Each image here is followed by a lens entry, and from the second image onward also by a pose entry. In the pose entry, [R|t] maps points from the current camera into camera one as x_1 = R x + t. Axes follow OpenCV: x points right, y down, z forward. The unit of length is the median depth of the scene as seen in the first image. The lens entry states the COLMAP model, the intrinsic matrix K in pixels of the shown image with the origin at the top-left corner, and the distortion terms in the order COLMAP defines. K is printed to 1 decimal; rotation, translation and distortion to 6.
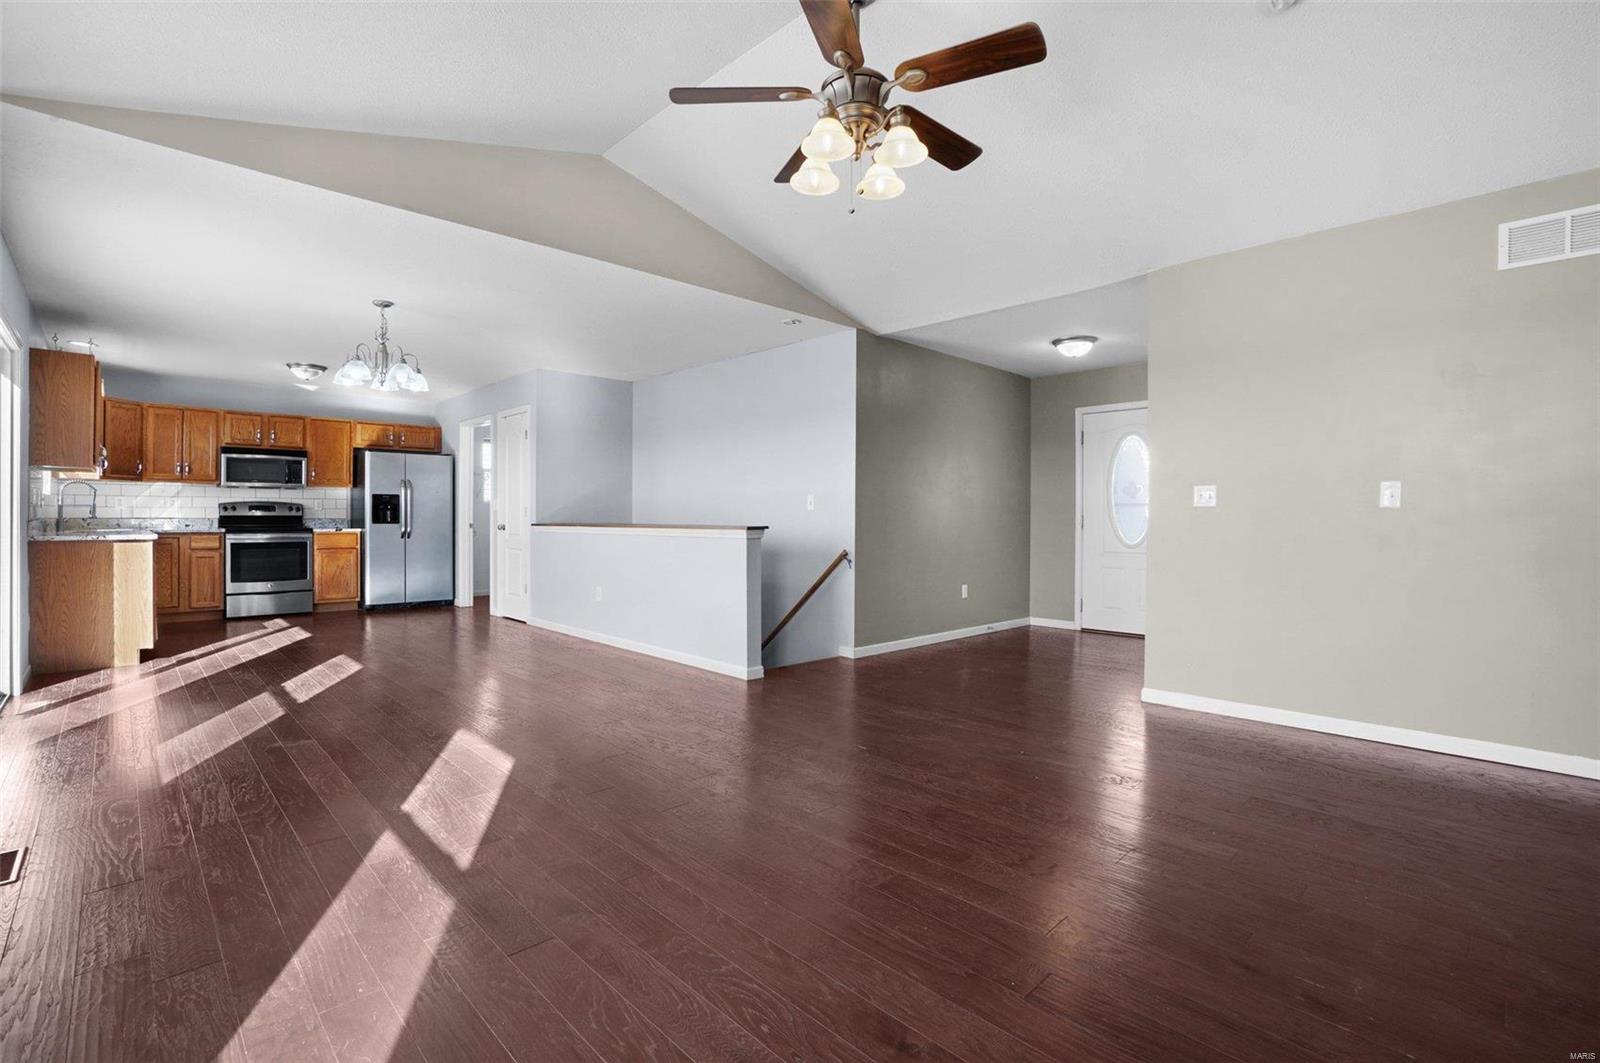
lens RADIAL K [[740.2, 0, 800.0], [0, 740.2, 531.5], [0, 0, 1]] dist [-0.041628, -0.000231]
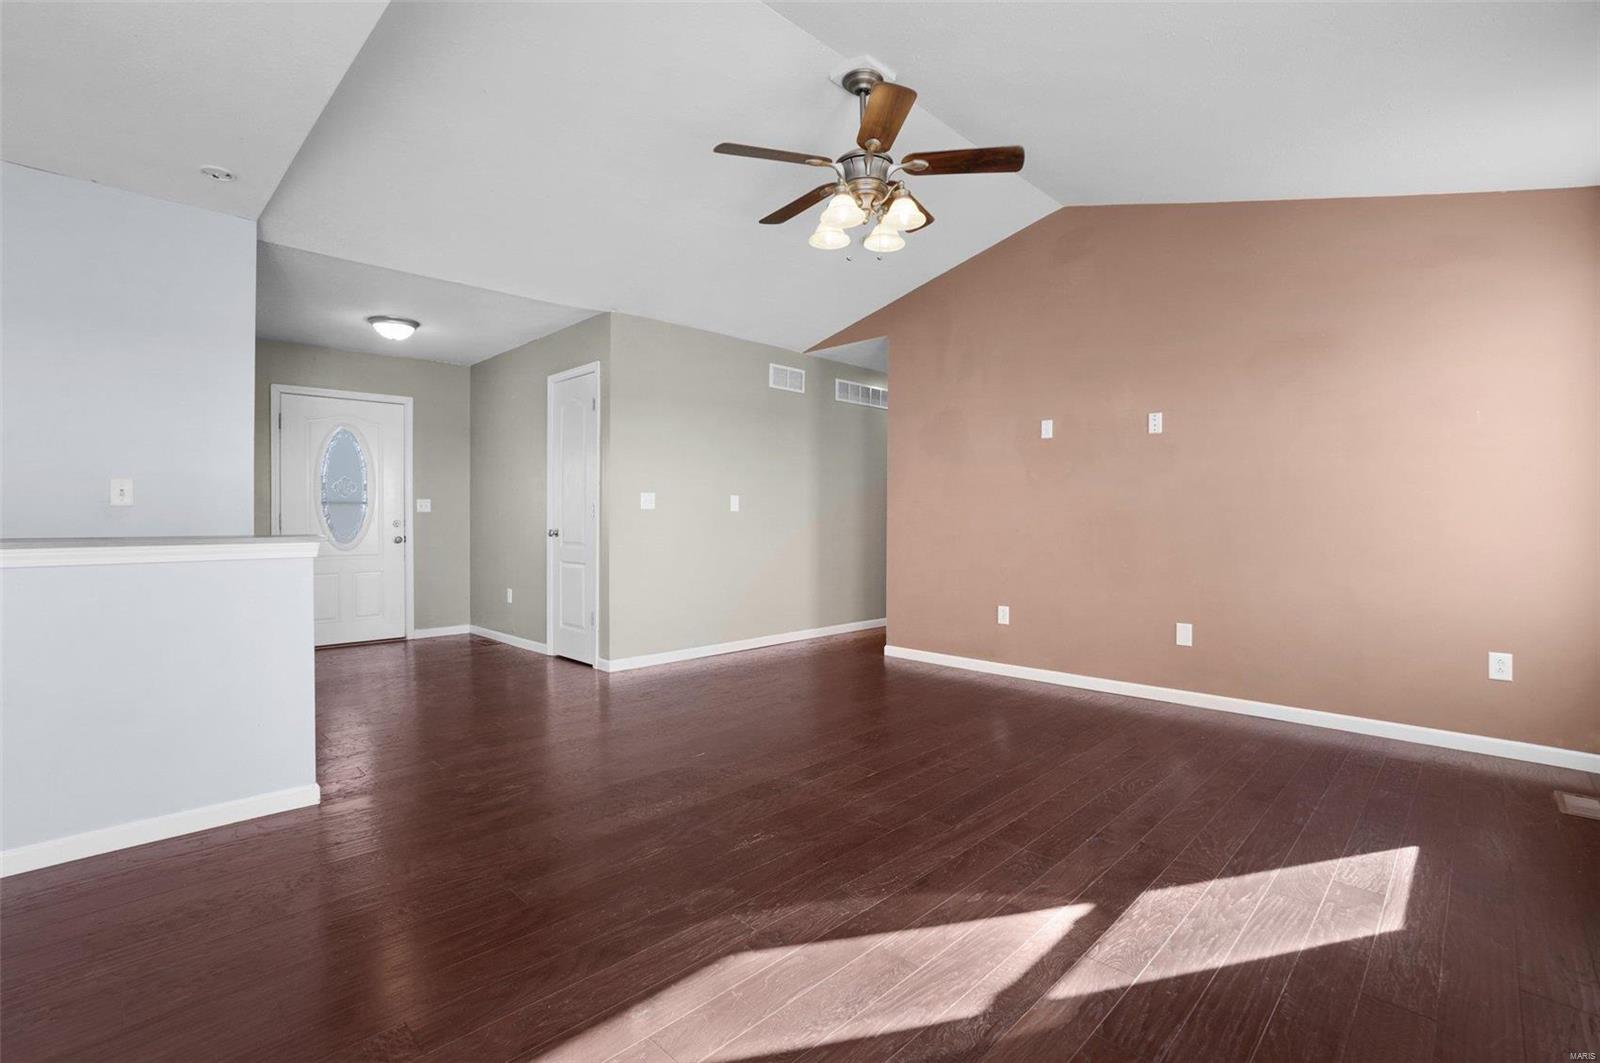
lens RADIAL K [[719.6, 0, 800.0], [0, 719.6, 531.5], [0, 0, 1]] dist [-0.046498, 0.000138]
pose [[-0.032429, -0.019397, 0.999286, -1.106886], [0.016193, 0.999670, 0.019930, -0.021558], [-0.999343, 0.016827, -0.032104, 1.158618]]
